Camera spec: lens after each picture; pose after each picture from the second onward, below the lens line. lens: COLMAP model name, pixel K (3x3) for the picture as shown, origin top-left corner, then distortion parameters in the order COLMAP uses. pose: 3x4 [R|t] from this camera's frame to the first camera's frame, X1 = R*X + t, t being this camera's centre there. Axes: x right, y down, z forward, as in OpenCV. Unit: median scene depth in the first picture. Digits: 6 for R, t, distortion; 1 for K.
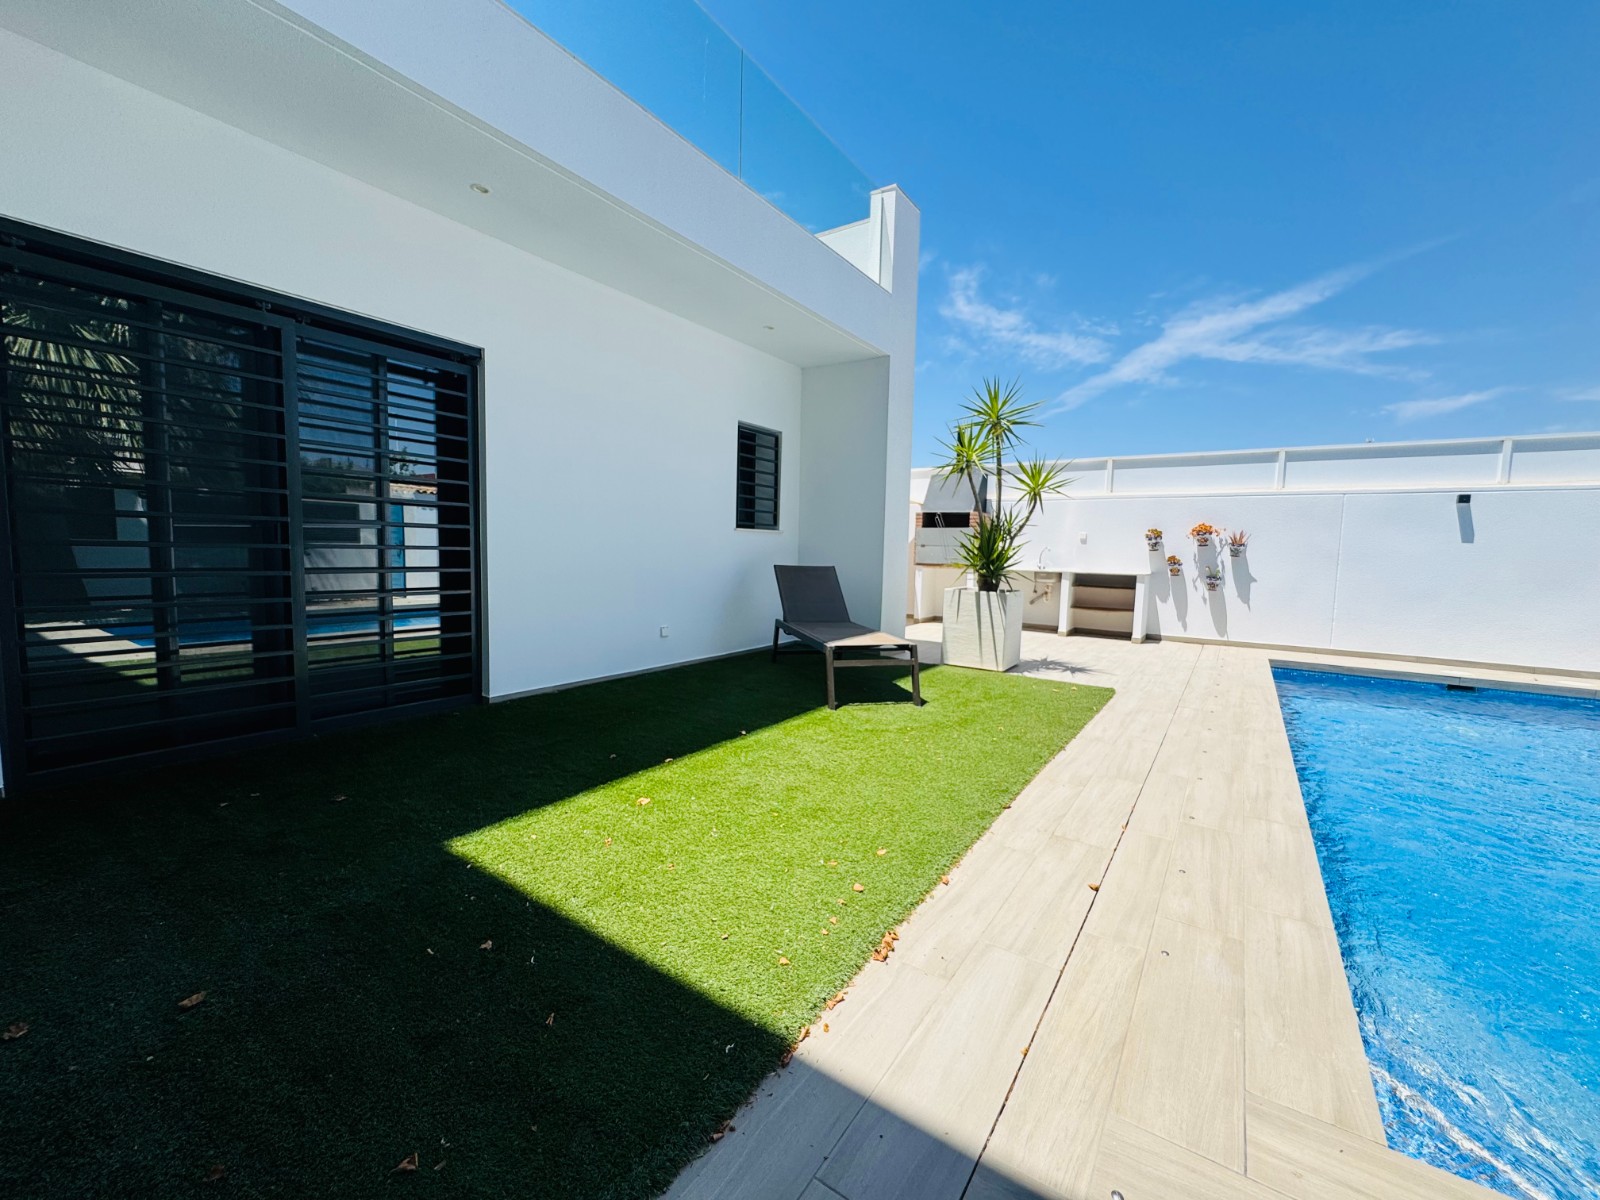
lens RADIAL K [[644.5, 0, 796.4], [0, 644.5, 602.6], [0, 0, 1]] dist [-0.001998, 0.000688]
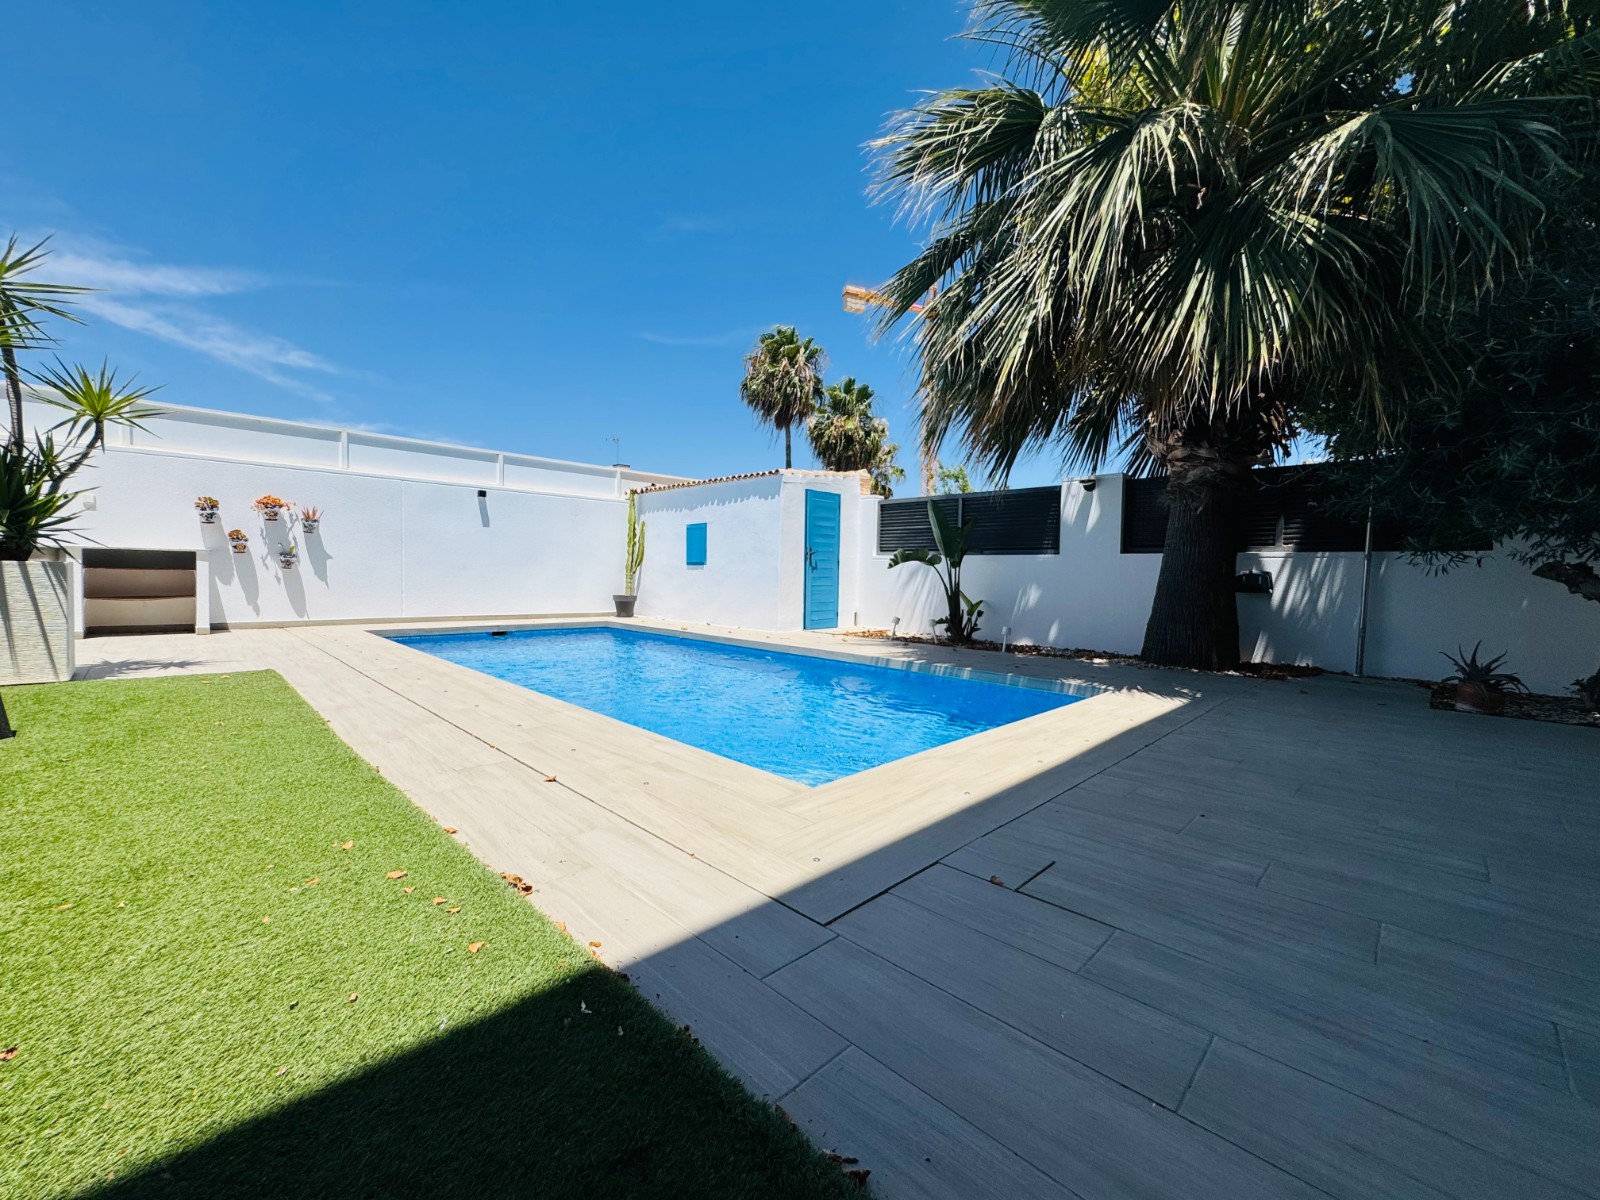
lens RADIAL K [[644.5, 0, 803.7], [0, 644.5, 596.9], [0, 0, 1]] dist [-0.001998, 0.000688]
pose [[0.177450, -0.055883, 0.982542, -0.139144], [0.069319, 0.996616, 0.044164, 0.032598], [-0.981686, 0.060272, 0.180723, 0.101792]]
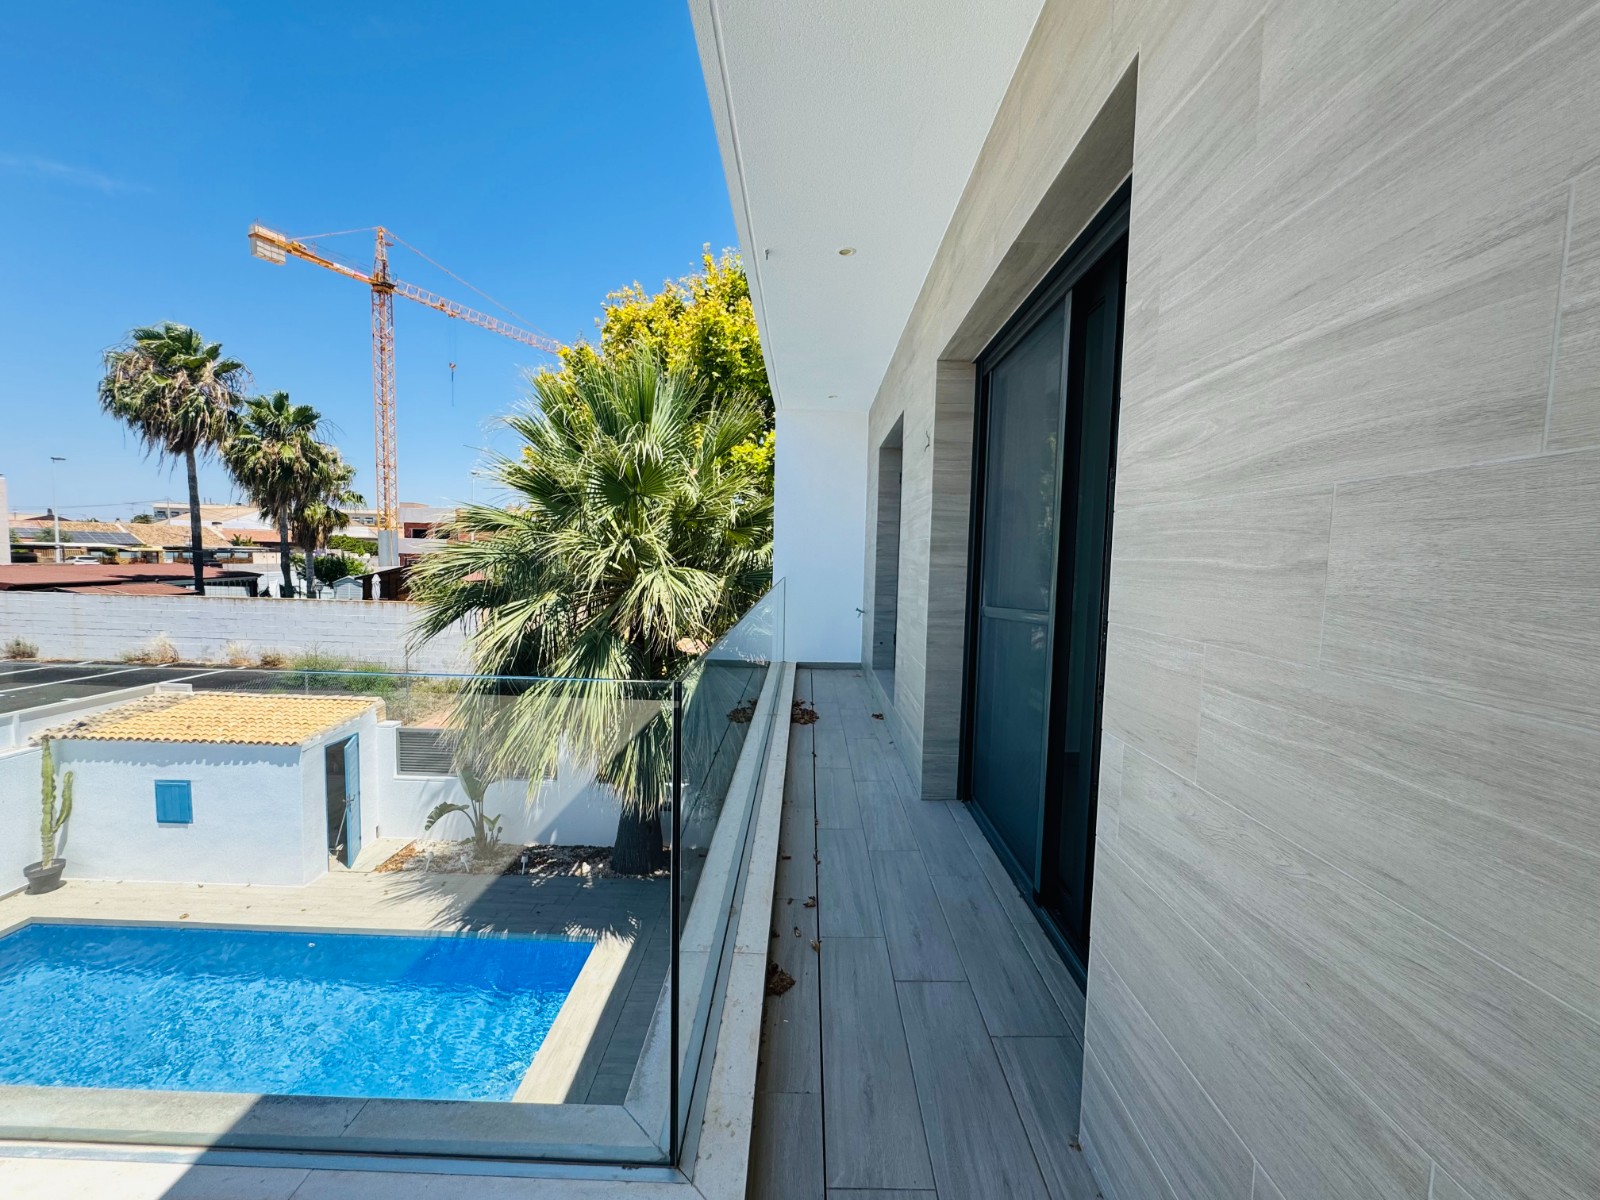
lens RADIAL K [[644.5, 0, 796.2], [0, 644.5, 597.8], [0, 0, 1]] dist [-0.001998, 0.000688]
pose [[-0.551139, -0.093503, 0.829158, -0.488824], [0.036610, 0.990035, 0.135979, -0.485211], [-0.833610, 0.105299, -0.542224, 0.171629]]
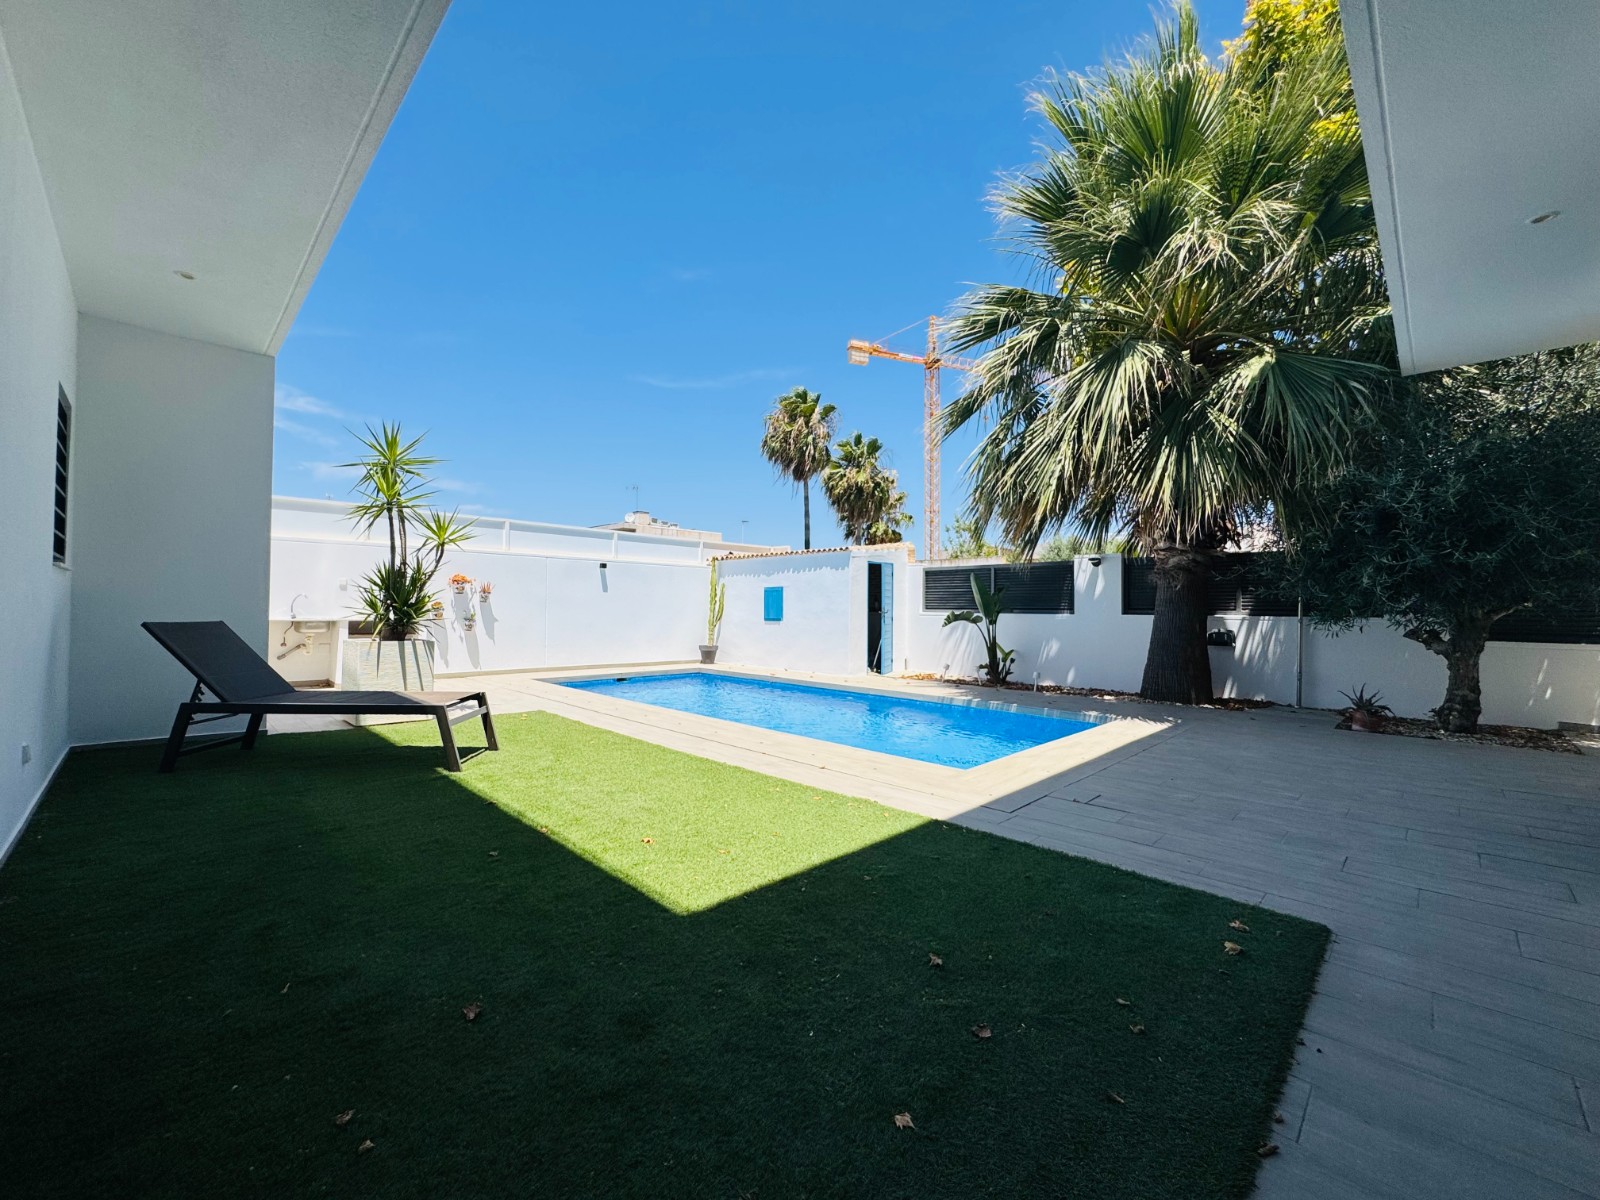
lens RADIAL K [[644.5, 0, 802.9], [0, 644.5, 597.8], [0, 0, 1]] dist [-0.001998, 0.000688]
pose [[0.177089, -0.003046, 0.984190, -0.416169], [0.078735, 0.996834, -0.011082, -0.017593], [-0.981040, 0.079453, 0.176768, 0.181845]]
